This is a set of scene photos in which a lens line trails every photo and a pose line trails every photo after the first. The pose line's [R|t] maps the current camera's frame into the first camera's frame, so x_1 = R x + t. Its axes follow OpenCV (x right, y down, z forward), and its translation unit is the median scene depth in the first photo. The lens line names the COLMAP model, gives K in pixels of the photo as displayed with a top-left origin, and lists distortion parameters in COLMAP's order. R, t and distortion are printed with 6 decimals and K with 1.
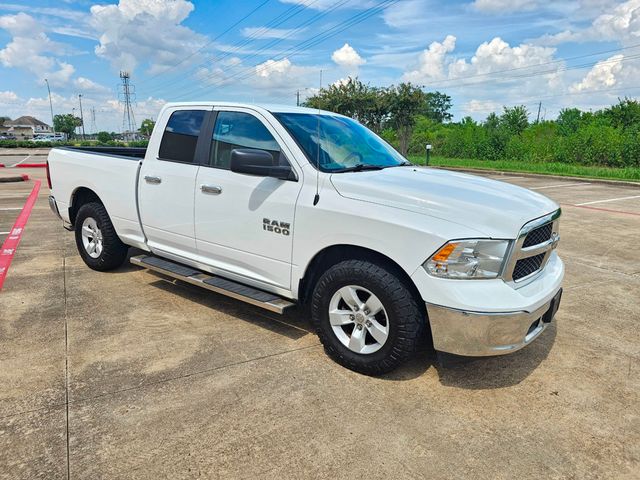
lens RADIAL K [[429.1, 0, 320.0], [0, 429.1, 240.0], [0, 0, 1]] dist [0.056084, -0.050562]
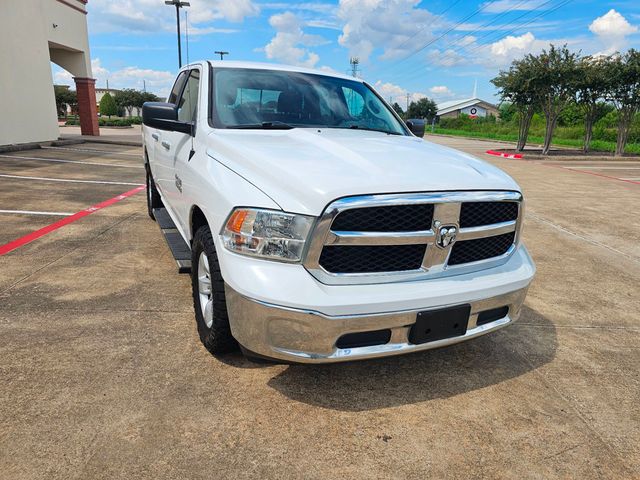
lens RADIAL K [[429.7, 0, 315.9], [0, 429.7, 239.6], [0, 0, 1]] dist [0.054817, -0.051143]
pose [[0.881872, 0.141494, -0.449757, 0.623940], [-0.125632, 0.989939, 0.065098, -0.007559], [0.454443, -0.000904, 0.890775, 0.262323]]
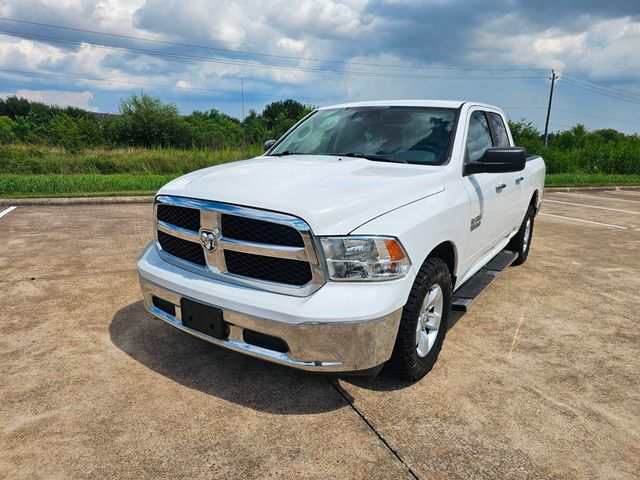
lens RADIAL K [[429.7, 0, 315.9], [0, 429.7, 239.6], [0, 0, 1]] dist [0.054817, -0.051143]
pose [[0.046408, 0.186079, -0.981438, 1.239999], [-0.241324, 0.955484, 0.169747, -0.167269], [0.969334, 0.228967, 0.089247, 1.046094]]
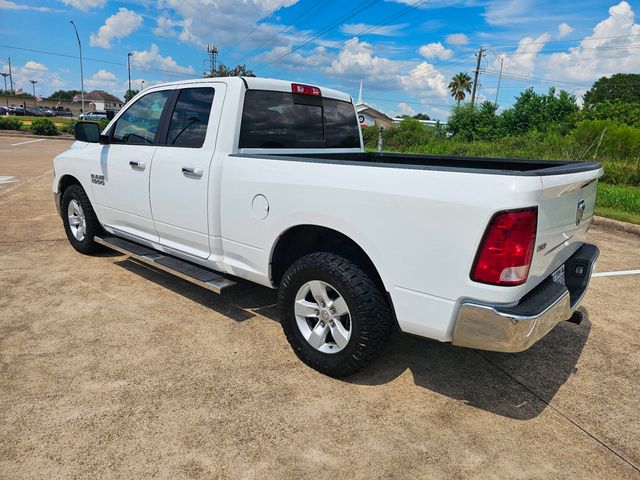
lens RADIAL K [[429.7, 0, 315.9], [0, 429.7, 239.6], [0, 0, 1]] dist [0.054817, -0.051143]
pose [[-0.994565, -0.097021, 0.037793, -0.455589], [-0.070468, 0.894409, 0.441663, -0.596407], [-0.076653, 0.436599, -0.896385, 2.708328]]
